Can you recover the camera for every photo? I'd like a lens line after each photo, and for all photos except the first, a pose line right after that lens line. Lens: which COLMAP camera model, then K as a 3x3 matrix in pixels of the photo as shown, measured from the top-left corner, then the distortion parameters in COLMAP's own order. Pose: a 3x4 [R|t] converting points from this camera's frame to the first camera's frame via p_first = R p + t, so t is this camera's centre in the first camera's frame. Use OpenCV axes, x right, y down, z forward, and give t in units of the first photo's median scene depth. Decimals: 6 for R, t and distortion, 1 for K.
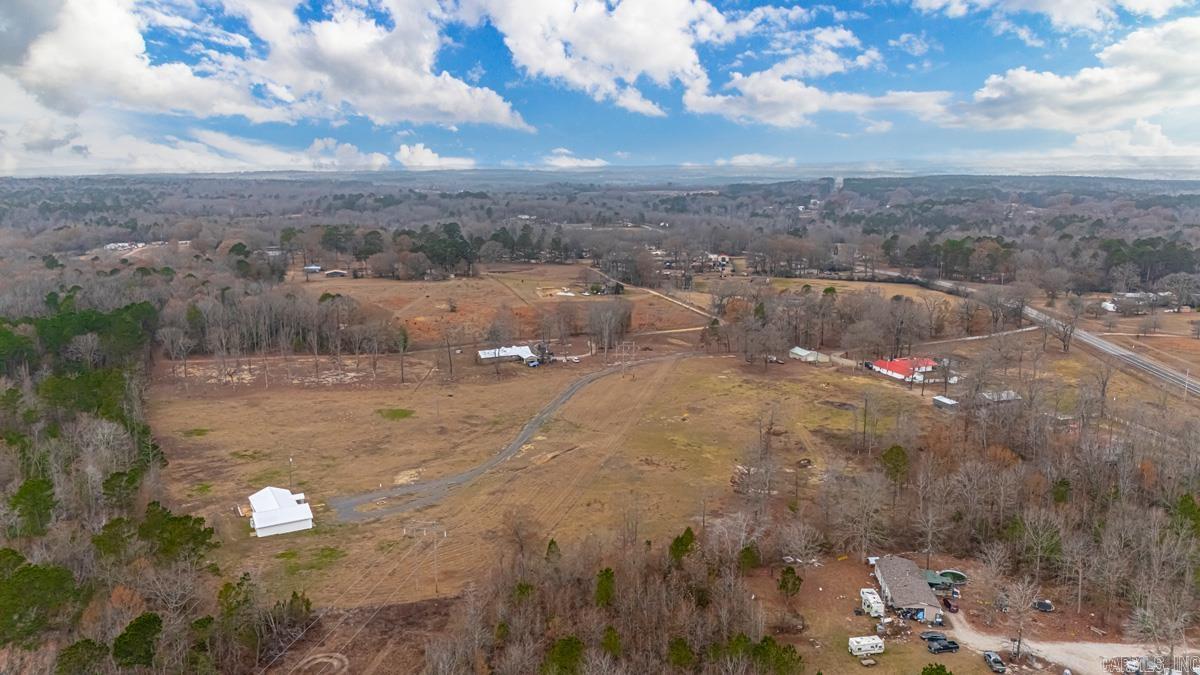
lens RADIAL K [[872.8, 0, 600.7], [0, 872.8, 347.2], [0, 0, 1]] dist [0.094135, -0.109588]
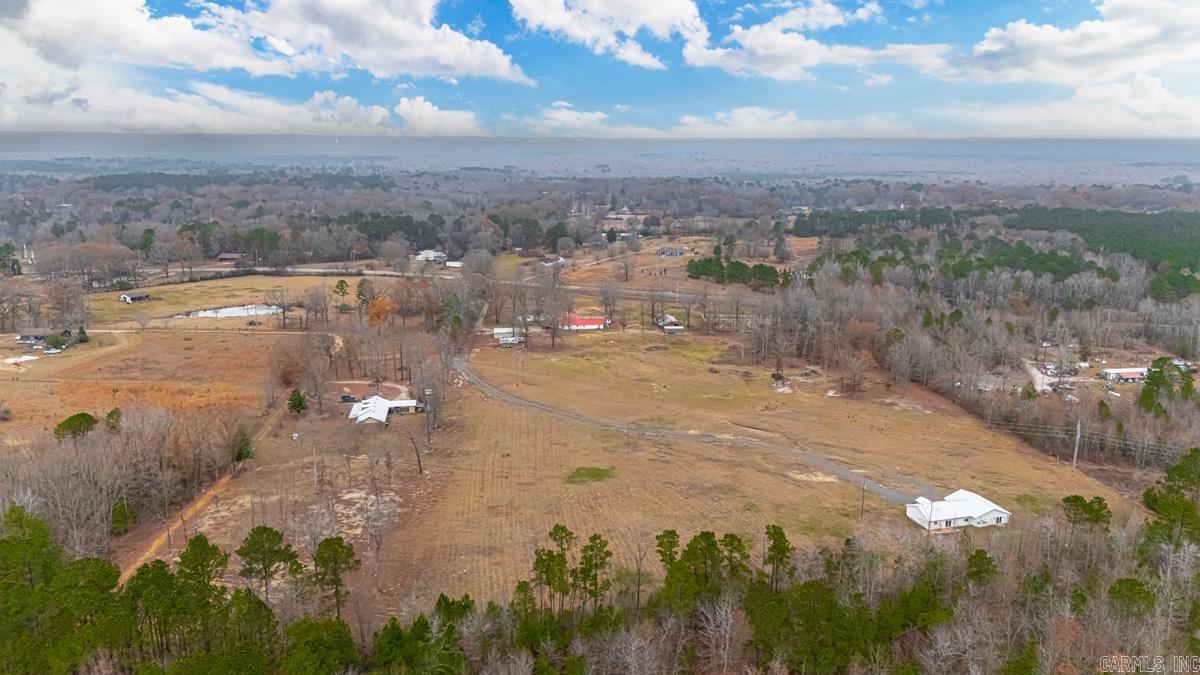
lens RADIAL K [[872.8, 0, 601.3], [0, 872.8, 336.1], [0, 0, 1]] dist [0.094135, -0.109588]
pose [[0.253892, -0.209051, 0.944371, -0.567398], [0.197259, 0.967035, 0.161036, -0.103569], [-0.946904, 0.145399, 0.286760, 0.435935]]
